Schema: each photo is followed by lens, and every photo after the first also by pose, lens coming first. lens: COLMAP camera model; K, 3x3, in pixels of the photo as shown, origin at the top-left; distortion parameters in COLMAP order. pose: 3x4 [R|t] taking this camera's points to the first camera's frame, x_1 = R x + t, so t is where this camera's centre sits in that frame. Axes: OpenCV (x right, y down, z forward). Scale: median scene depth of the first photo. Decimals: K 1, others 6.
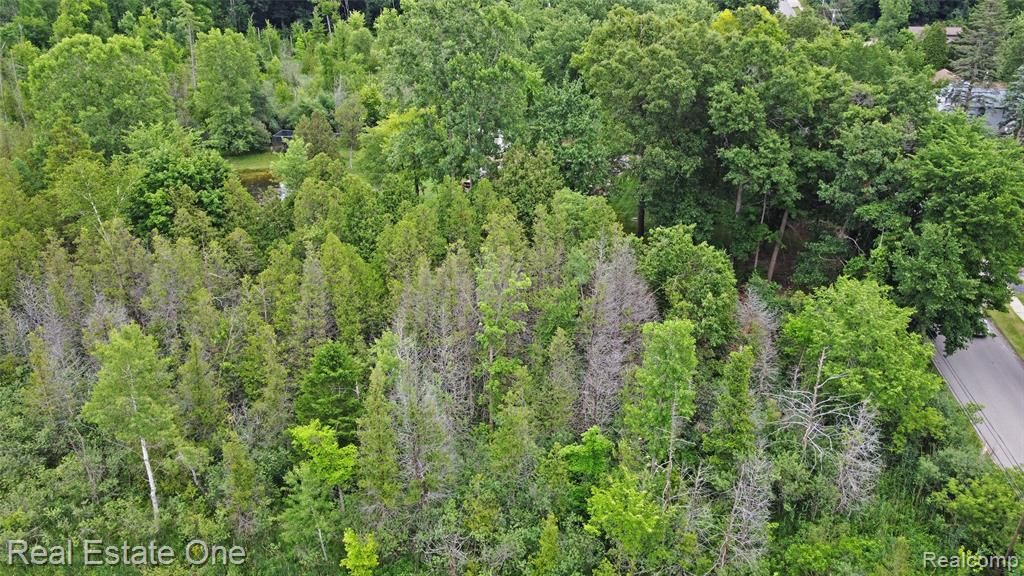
lens RADIAL K [[796.2, 0, 512.0], [0, 796.2, 288.0], [0, 0, 1]] dist [0.003599, 0.001689]
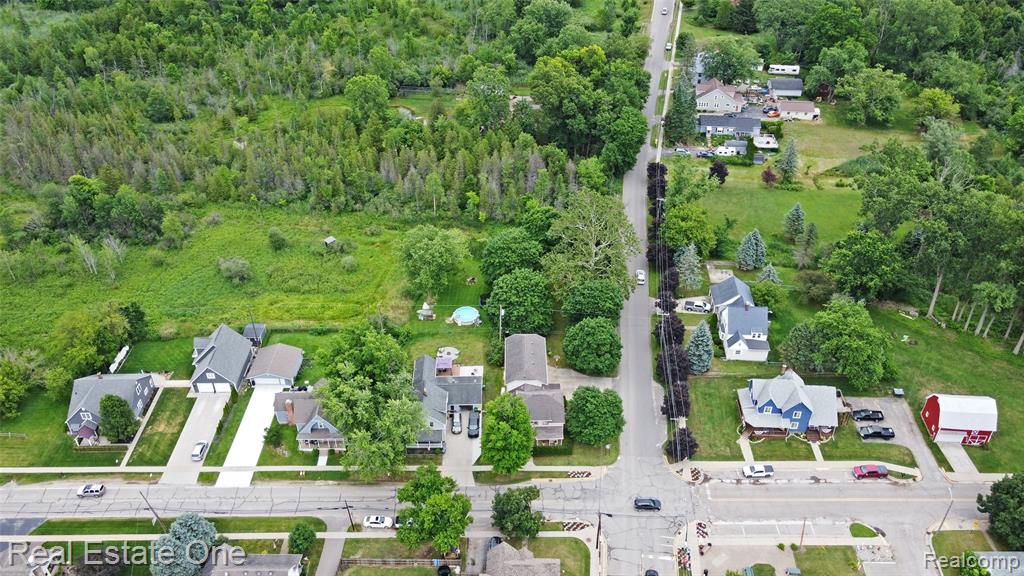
lens RADIAL K [[796.2, 0, 512.0], [0, 796.2, 288.0], [0, 0, 1]] dist [0.003599, 0.001689]
pose [[0.999250, -0.028919, 0.025757, -0.096898], [0.023412, 0.980906, 0.193069, -0.133032], [-0.030848, -0.192321, 0.980847, -2.757948]]
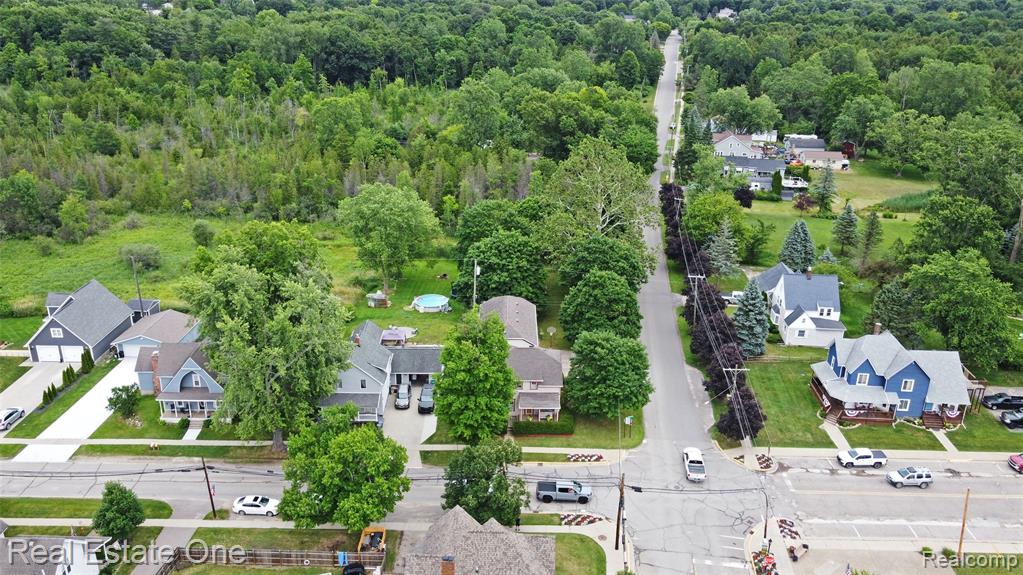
lens RADIAL K [[787.4, 0, 511.5], [0, 787.4, 287.5], [0, 0, 1]] dist [0.012484, 0.007210]
pose [[0.999360, 0.001091, 0.035748, -0.049610], [0.000756, 0.998667, -0.051609, 0.591076], [-0.035757, 0.051603, 0.998027, -2.101842]]
